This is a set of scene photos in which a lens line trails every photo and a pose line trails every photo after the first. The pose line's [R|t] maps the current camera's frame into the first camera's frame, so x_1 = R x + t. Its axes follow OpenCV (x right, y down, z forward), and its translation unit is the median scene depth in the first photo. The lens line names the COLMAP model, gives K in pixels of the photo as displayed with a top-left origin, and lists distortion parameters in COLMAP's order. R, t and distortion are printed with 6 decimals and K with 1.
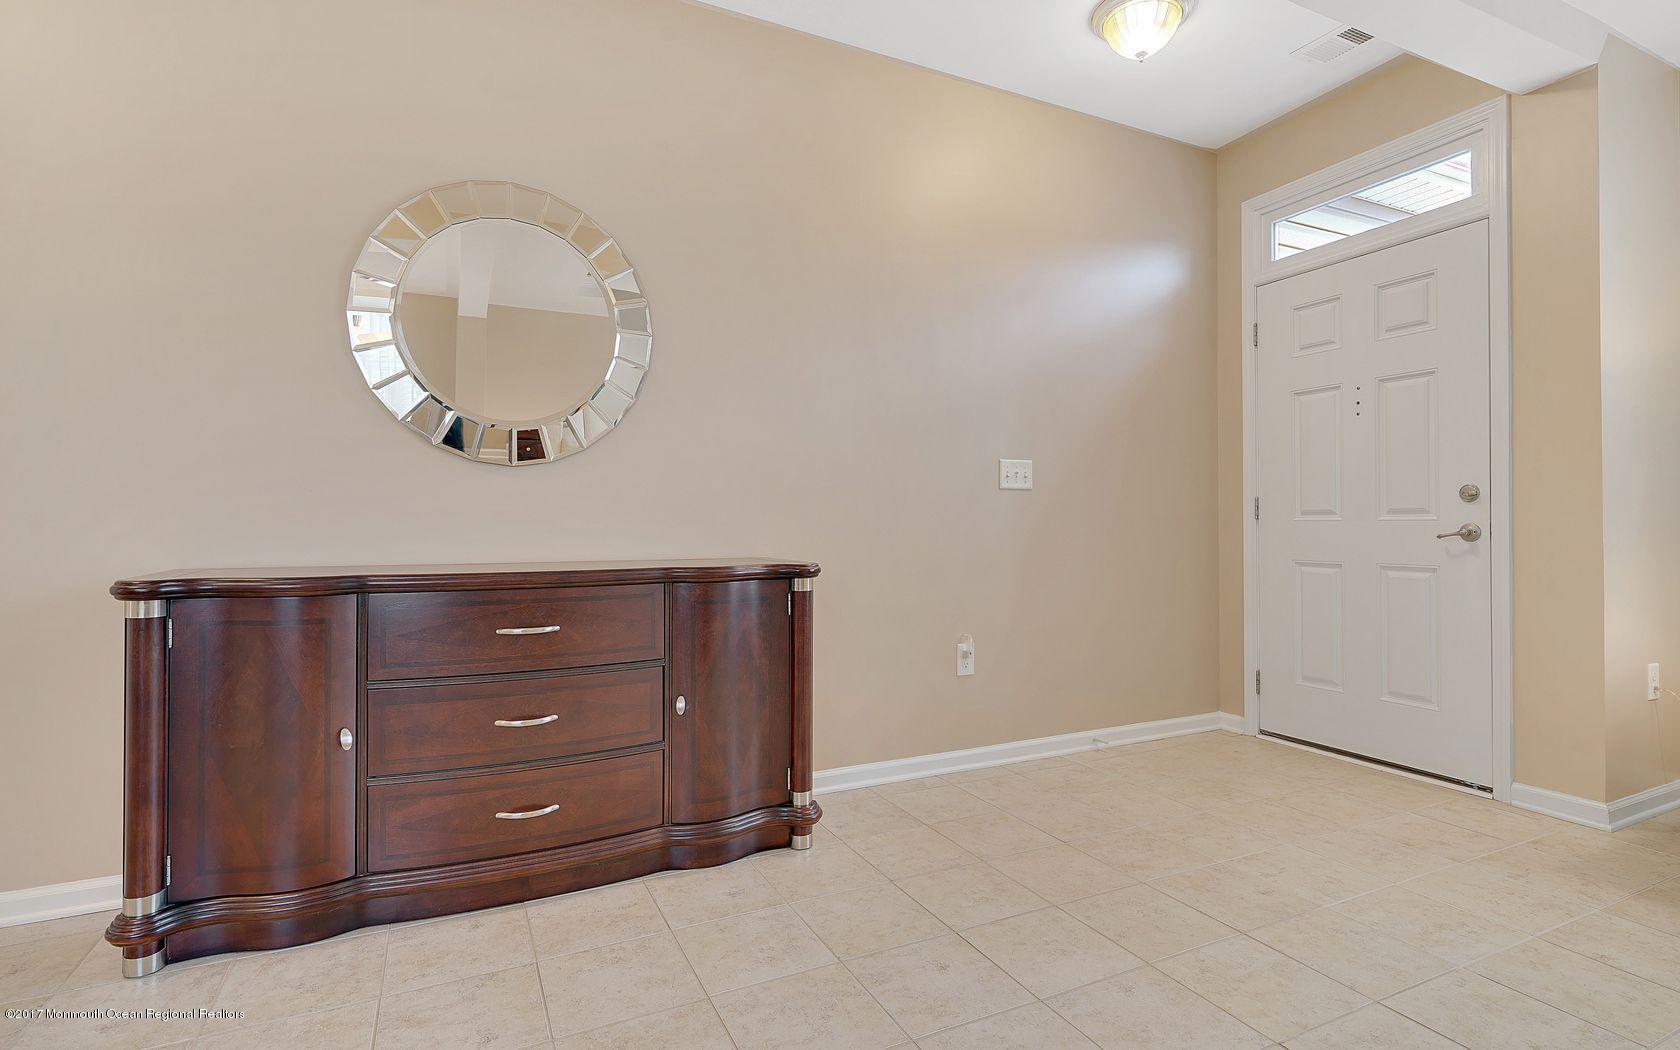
lens RADIAL K [[810.8, 0, 831.7], [0, 810.8, 522.1], [0, 0, 1]] dist [0.004598, -0.000237]
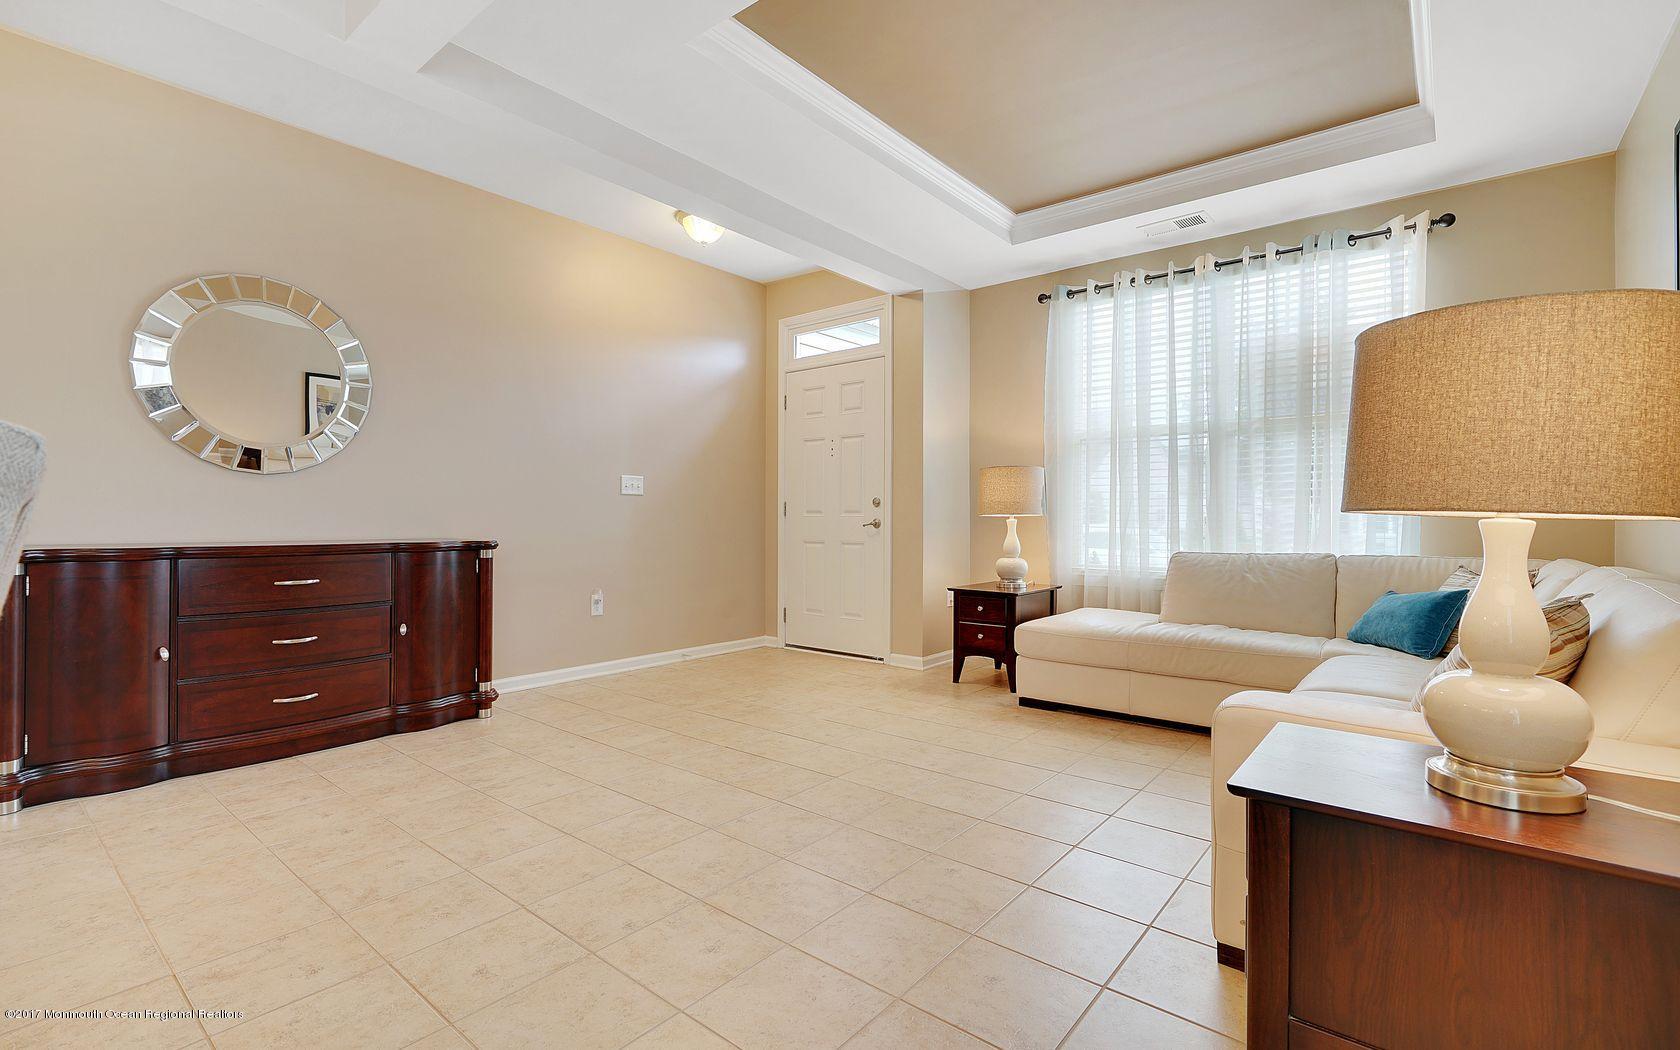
lens RADIAL K [[757.0, 0, 830.7], [0, 757.0, 520.3], [0, 0, 1]] dist [0.001044, 0.001425]
pose [[0.909725, 0.004503, 0.415186, -0.039068], [-0.005698, 0.999982, 0.001639, 0.004667], [-0.415171, -0.003857, 0.909735, -0.662095]]
